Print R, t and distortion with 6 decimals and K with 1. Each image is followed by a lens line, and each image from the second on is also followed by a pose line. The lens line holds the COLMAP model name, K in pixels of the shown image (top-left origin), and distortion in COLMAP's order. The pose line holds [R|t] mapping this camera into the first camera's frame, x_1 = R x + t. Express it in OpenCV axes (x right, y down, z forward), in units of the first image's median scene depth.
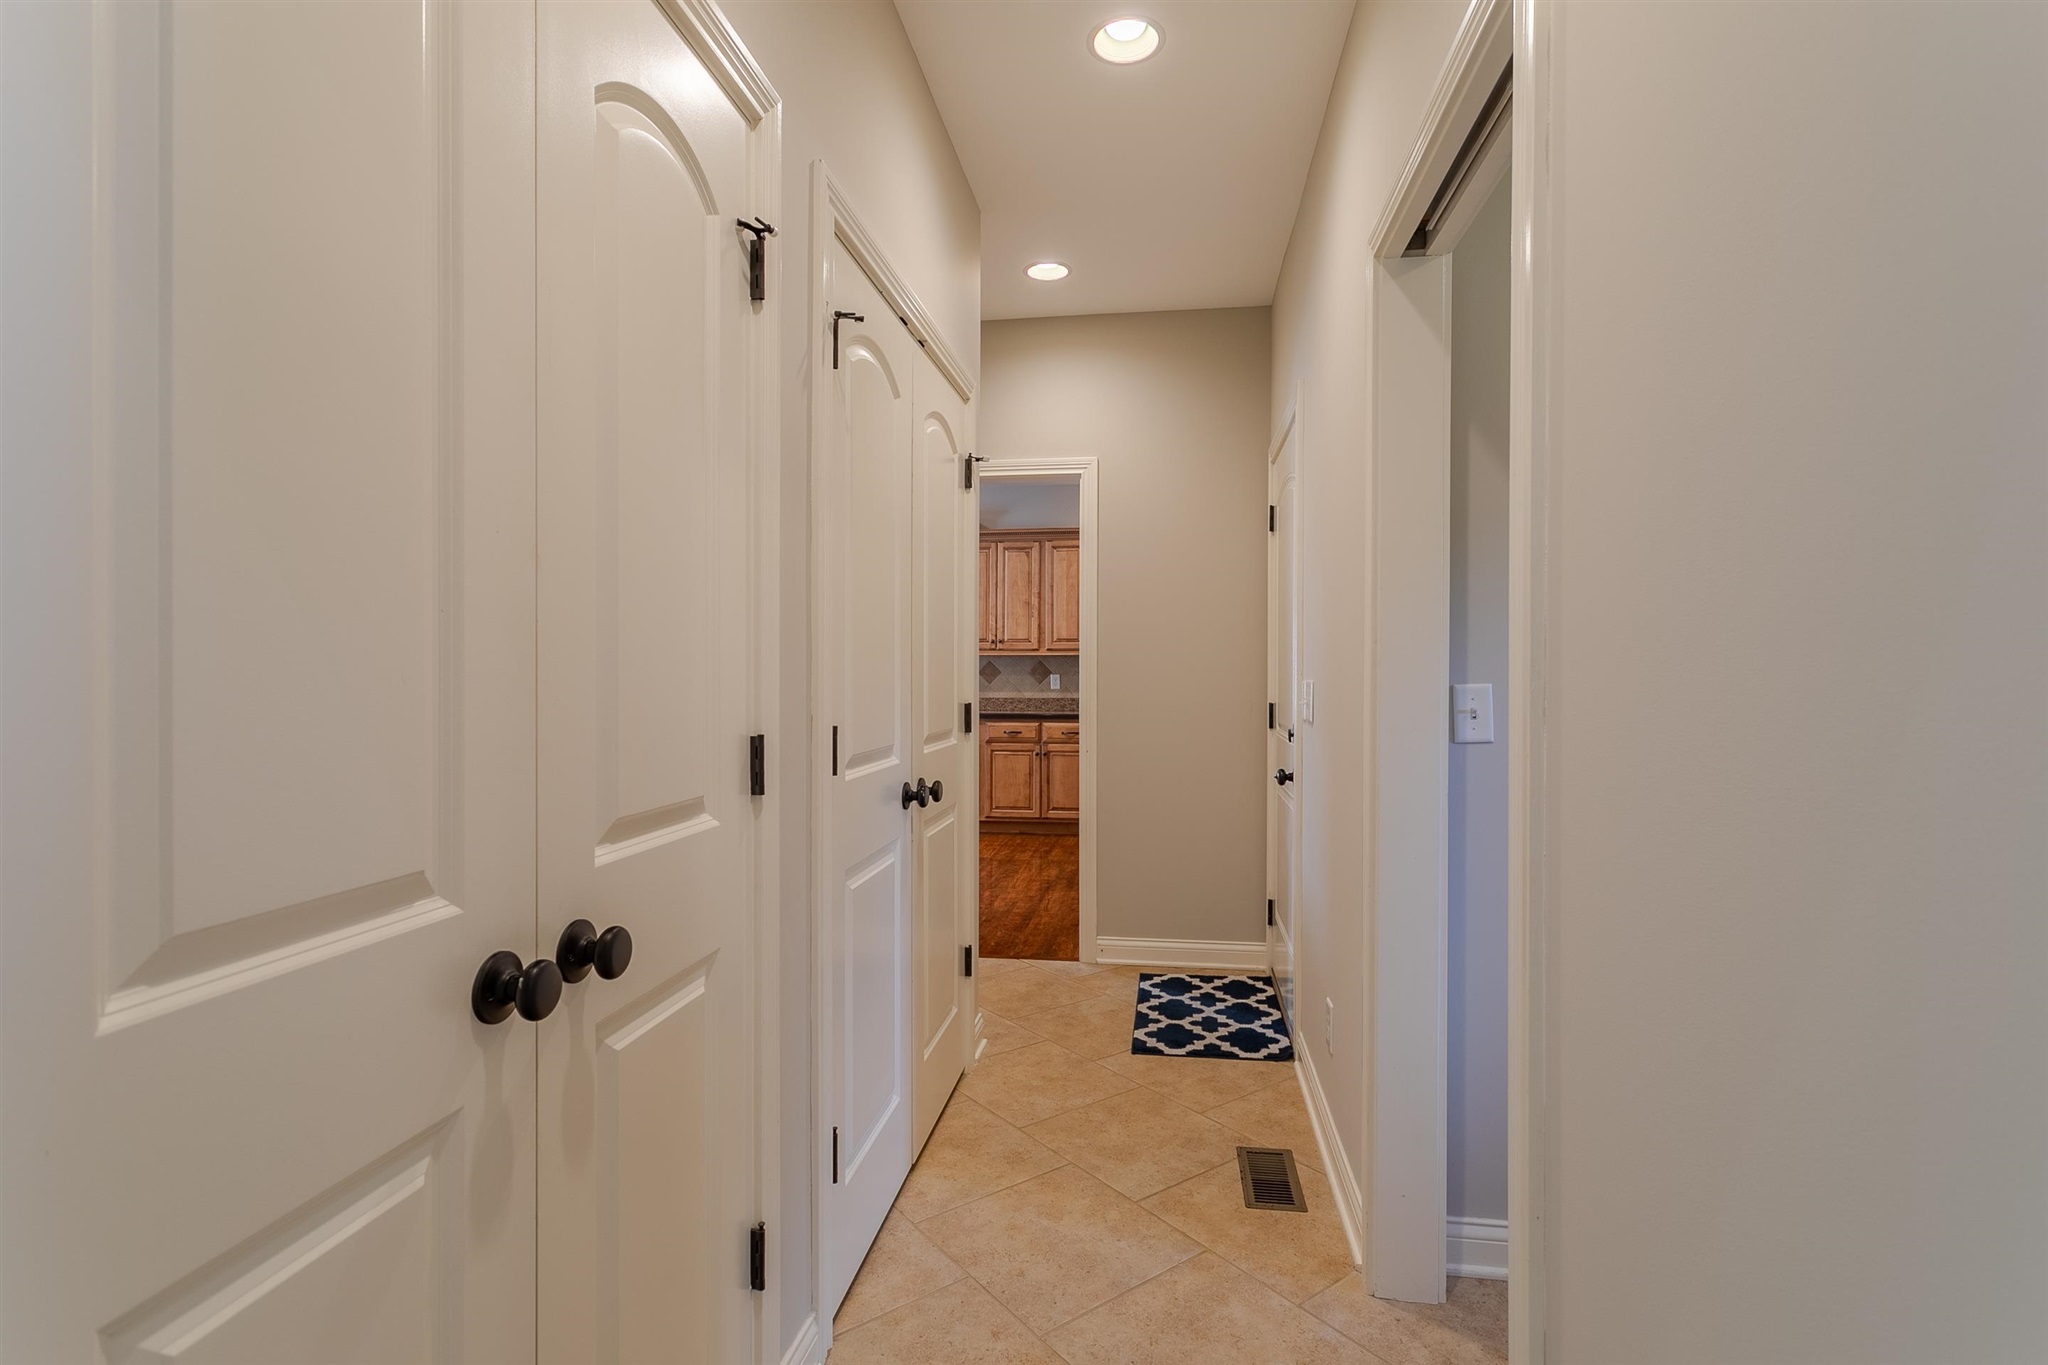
lens RADIAL K [[977.1, 0, 1024.9], [0, 977.1, 680.7], [0, 0, 1]] dist [0.001836, 0.001885]
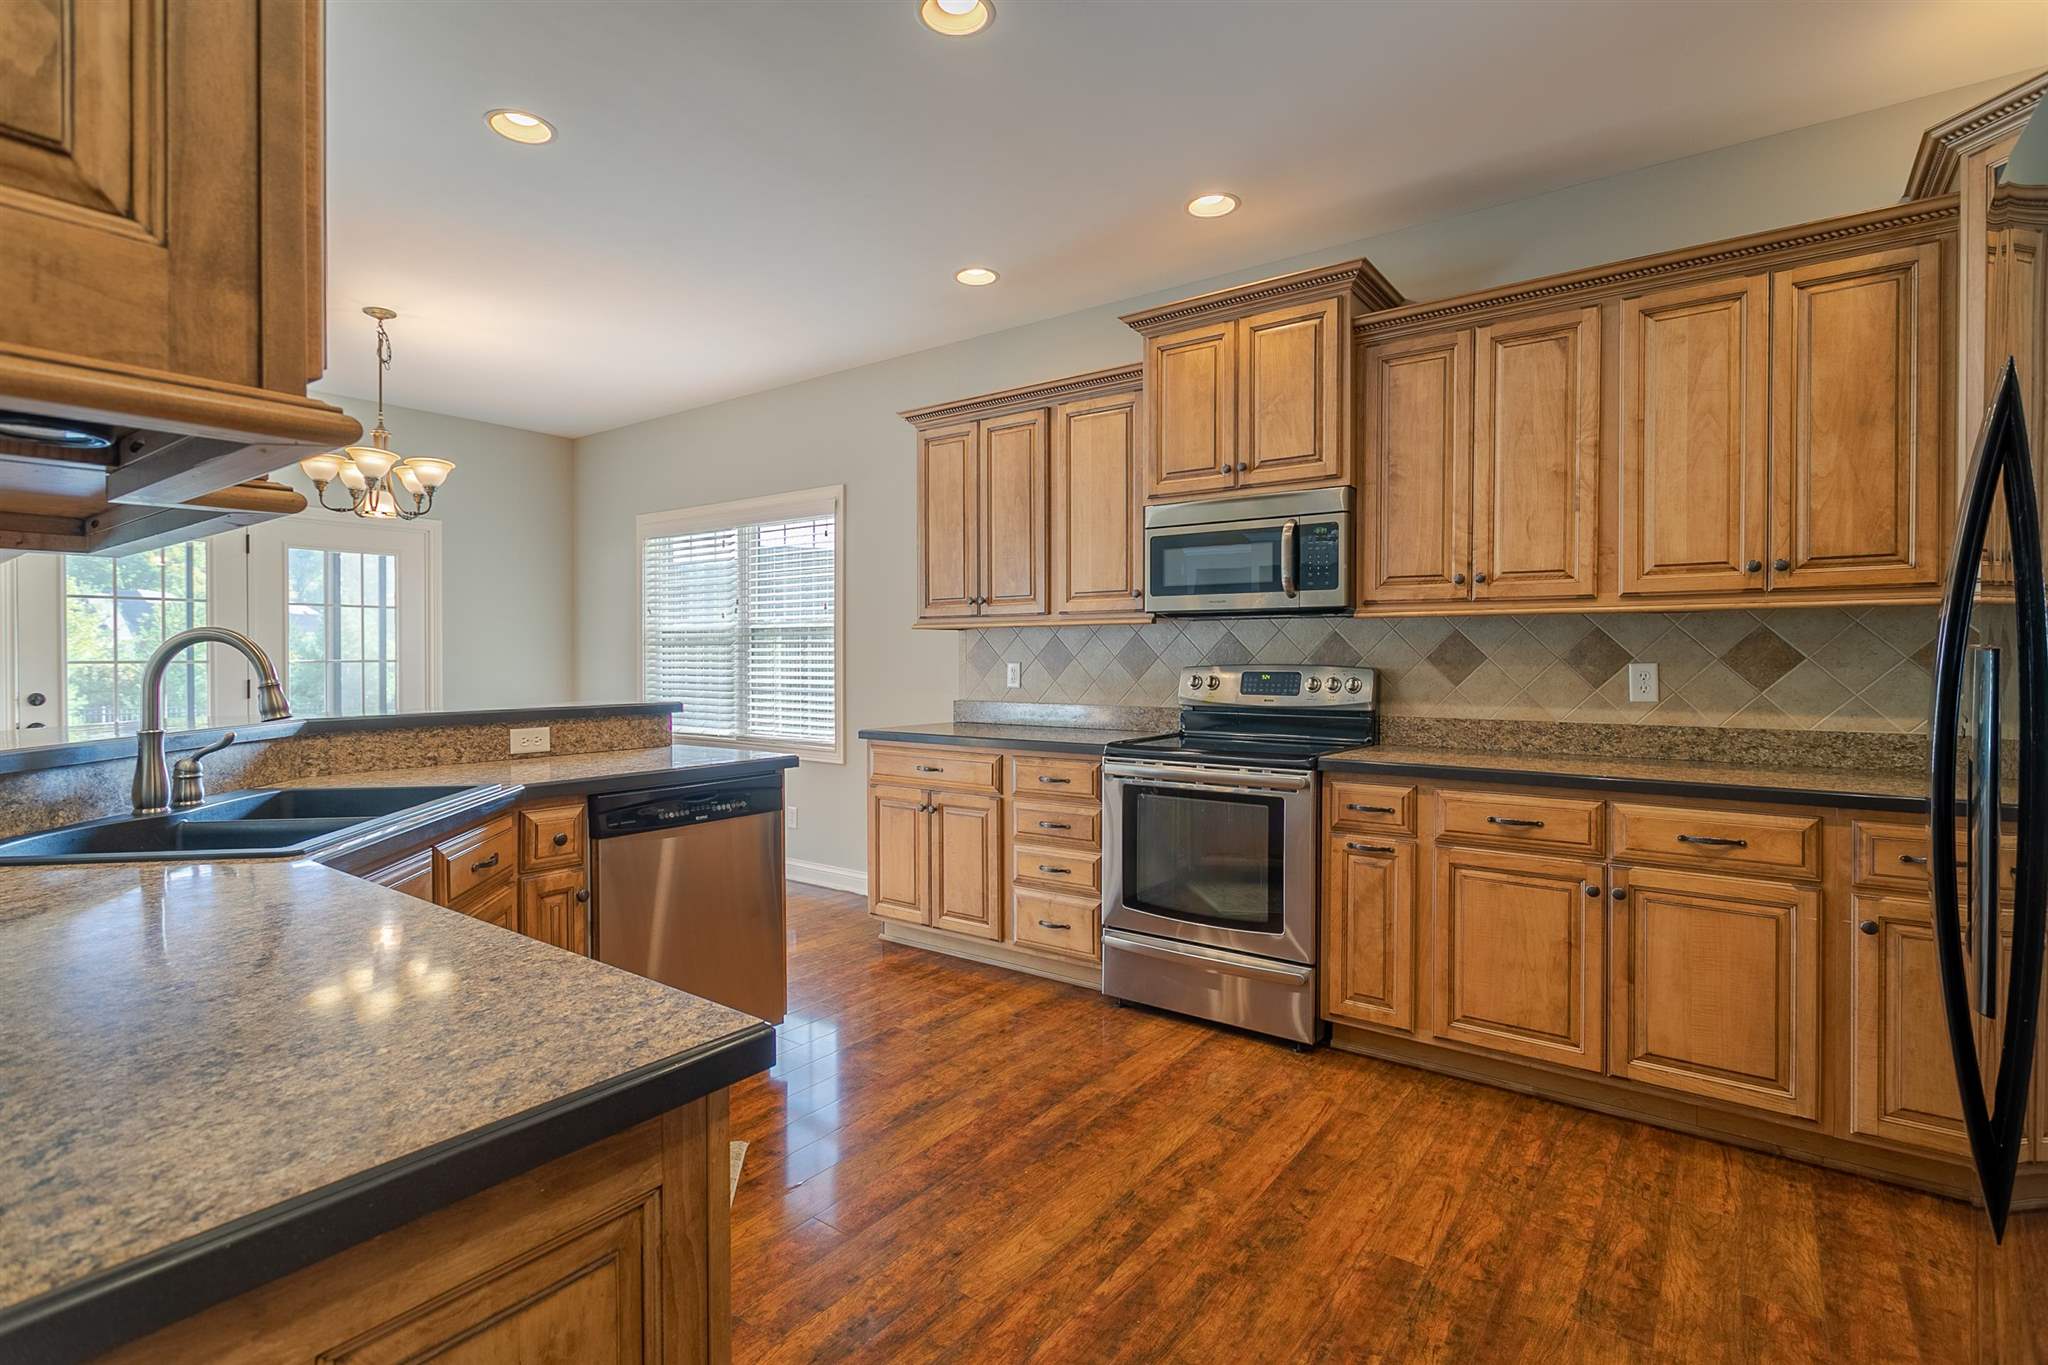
lens RADIAL K [[965.9, 0, 1016.4], [0, 965.9, 665.8], [0, 0, 1]] dist [-0.005610, -0.000592]
pose [[0.879723, 0.003372, -0.475474, -0.005455], [-0.001283, 0.999988, 0.004718, -0.007073], [0.475484, -0.003541, 0.879717, 0.575493]]
